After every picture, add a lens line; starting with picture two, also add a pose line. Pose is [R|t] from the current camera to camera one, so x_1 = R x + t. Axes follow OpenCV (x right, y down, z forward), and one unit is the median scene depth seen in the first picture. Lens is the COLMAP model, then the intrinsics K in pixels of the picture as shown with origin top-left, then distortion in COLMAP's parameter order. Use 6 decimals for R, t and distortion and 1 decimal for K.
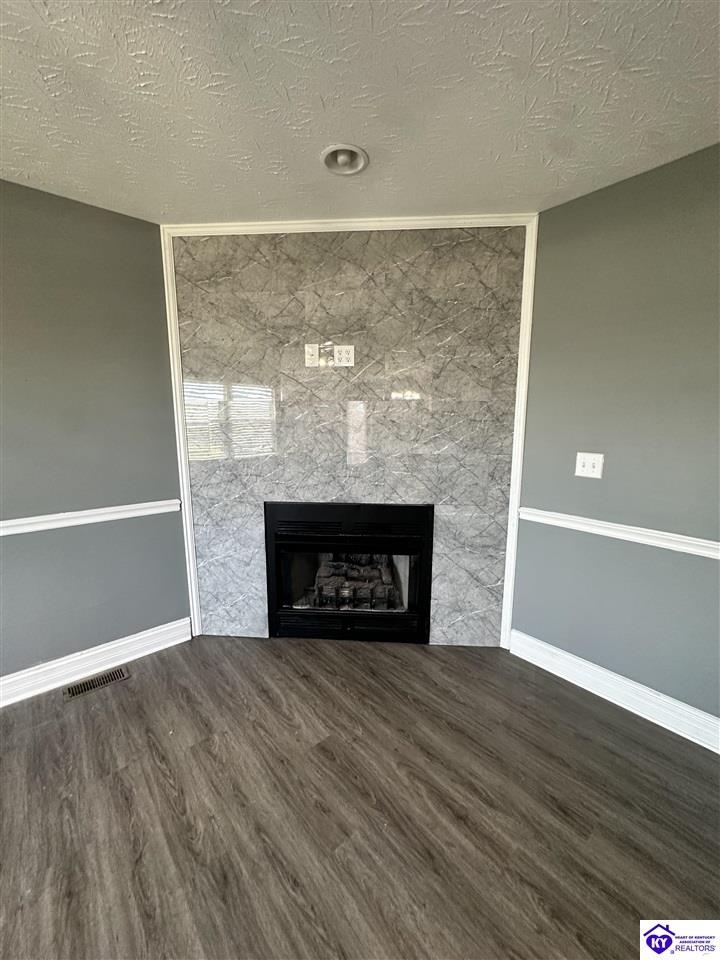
lens RADIAL K [[386.0, 0, 359.8], [0, 386.0, 478.5], [0, 0, 1]] dist [-0.006468, 0.001437]
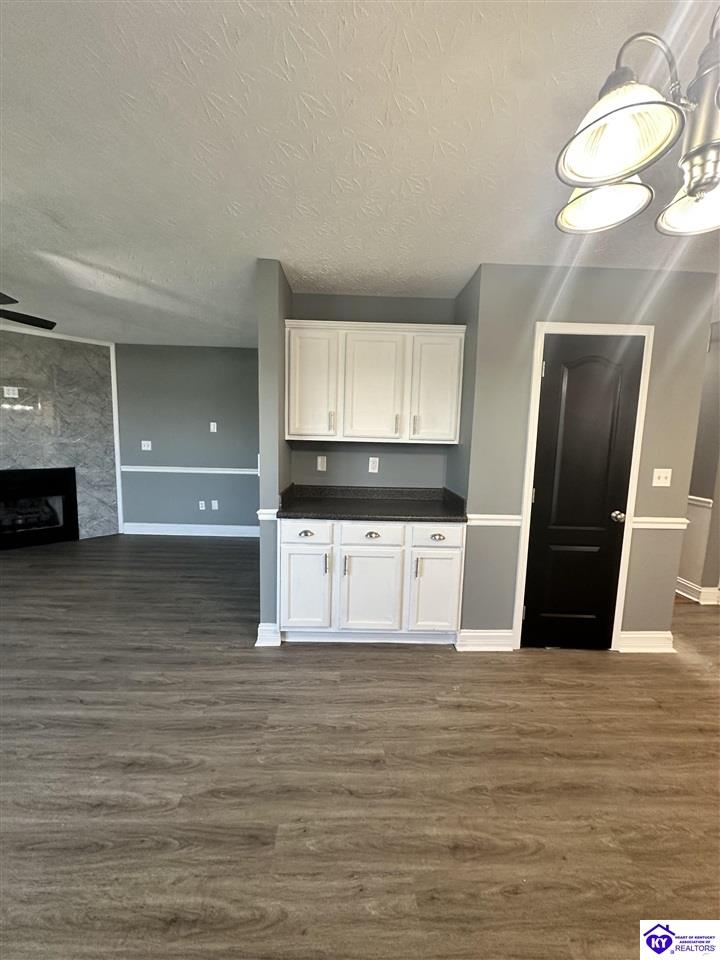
lens RADIAL K [[386.0, 0, 365.9], [0, 386.0, 479.9], [0, 0, 1]] dist [-0.006468, 0.001437]
pose [[0.628490, -0.075444, 0.774150, -0.424363], [0.094475, 0.995320, 0.020299, 0.237729], [-0.772059, 0.060380, 0.632676, -1.488494]]
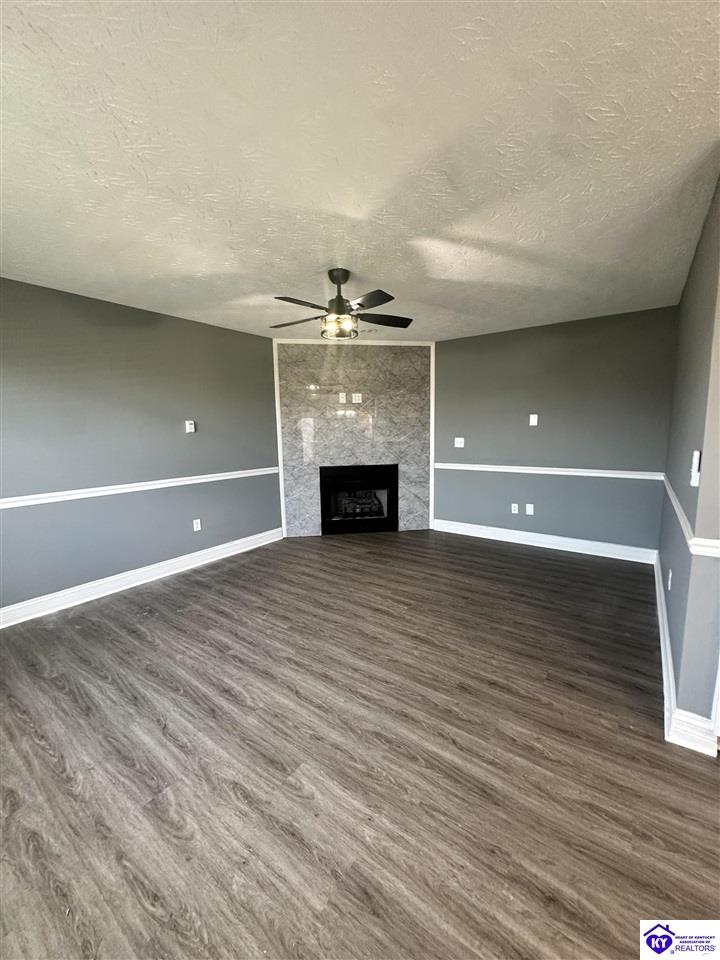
lens RADIAL K [[386.0, 0, 359.6], [0, 386.0, 480.9], [0, 0, 1]] dist [-0.006468, 0.001437]
pose [[0.974568, -0.047418, 0.219018, -0.512314], [0.052759, 0.998434, -0.018598, 0.192439], [-0.217794, 0.029680, 0.975543, -1.109104]]
